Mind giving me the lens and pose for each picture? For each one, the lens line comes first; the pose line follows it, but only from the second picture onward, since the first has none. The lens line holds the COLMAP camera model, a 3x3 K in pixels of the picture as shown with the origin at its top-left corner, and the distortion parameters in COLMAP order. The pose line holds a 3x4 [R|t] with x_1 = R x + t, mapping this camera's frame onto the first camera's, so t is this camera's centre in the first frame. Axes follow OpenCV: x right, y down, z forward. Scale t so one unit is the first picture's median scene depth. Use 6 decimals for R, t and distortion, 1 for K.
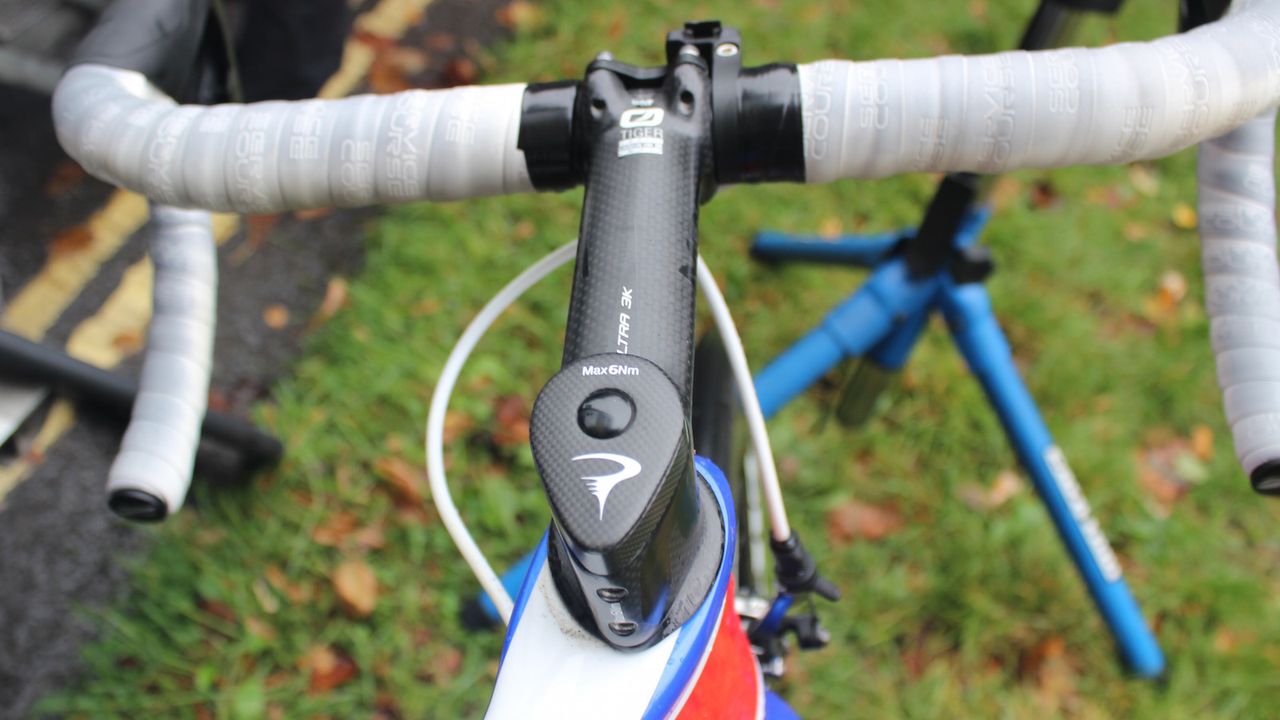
lens RADIAL K [[1370.2, 0, 640.0], [0, 1370.2, 360.0], [0, 0, 1]] dist [-0.133387, 0.039865]
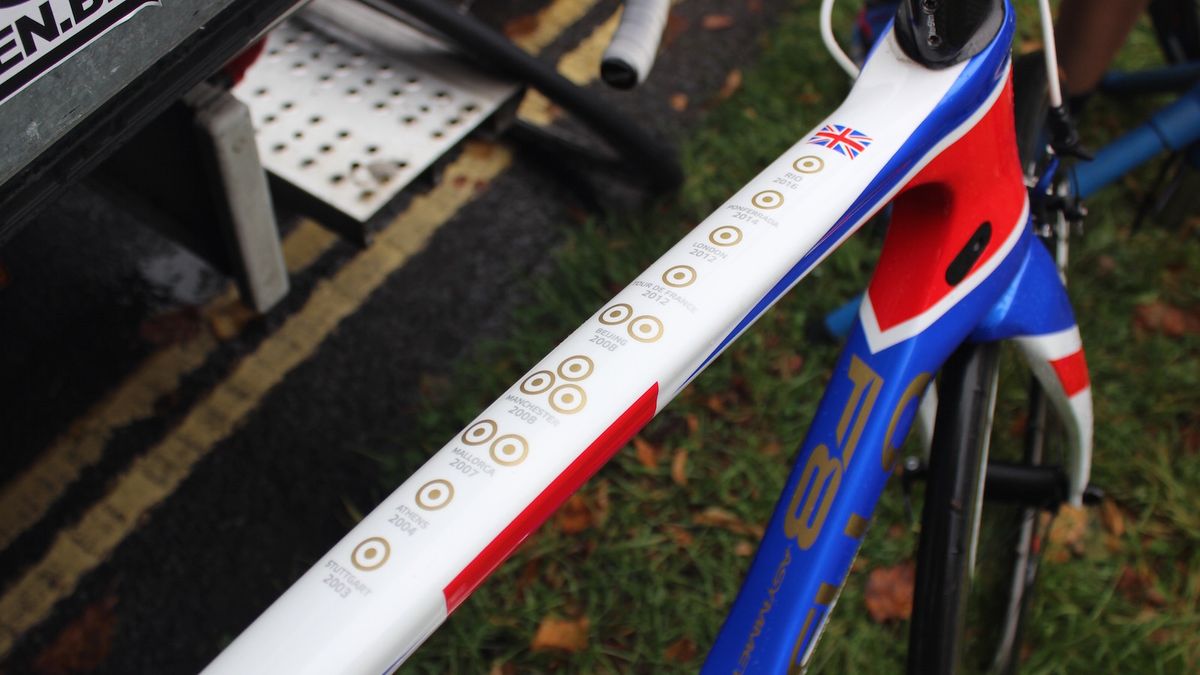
lens RADIAL K [[1221.4, 0, 600.0], [0, 1221.4, 337.5], [0, 0, 1]] dist [-0.142462, 0.158829]
pose [[0.946328, 0.137930, -0.292300, 0.013040], [-0.103213, 0.985981, 0.131109, 0.064872], [0.306286, -0.093903, 0.947297, -0.093128]]
